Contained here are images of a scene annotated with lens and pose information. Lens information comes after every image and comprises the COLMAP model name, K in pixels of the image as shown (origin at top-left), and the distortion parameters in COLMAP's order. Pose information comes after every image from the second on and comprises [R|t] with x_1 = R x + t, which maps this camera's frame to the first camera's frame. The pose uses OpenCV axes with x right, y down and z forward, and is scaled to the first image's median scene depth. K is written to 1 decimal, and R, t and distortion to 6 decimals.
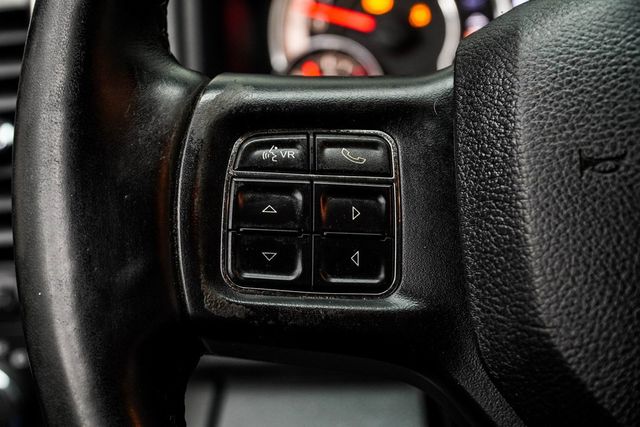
lens RADIAL K [[1382.5, 0, 320.0], [0, 1382.5, 213.5], [0, 0, 1]] dist [0.001082, -0.016206]
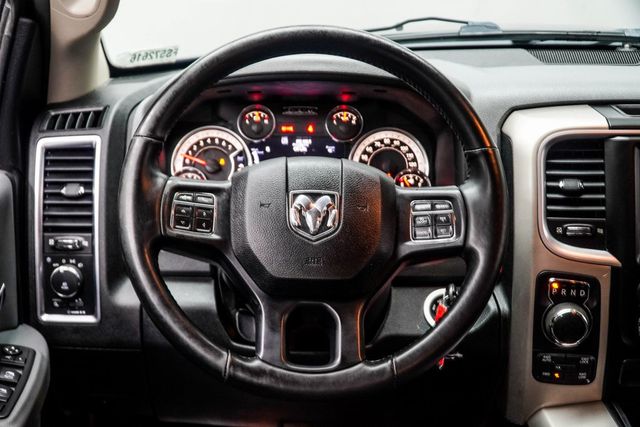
lens RADIAL K [[958.1, 0, 320.0], [0, 958.1, 213.5], [0, 0, 1]] dist [-0.000155, -0.103451]
pose [[0.979558, 0.076498, 0.186049, -0.163791], [-0.062822, 0.994946, -0.078336, 0.195762], [-0.191101, 0.065046, 0.979413, -1.787715]]
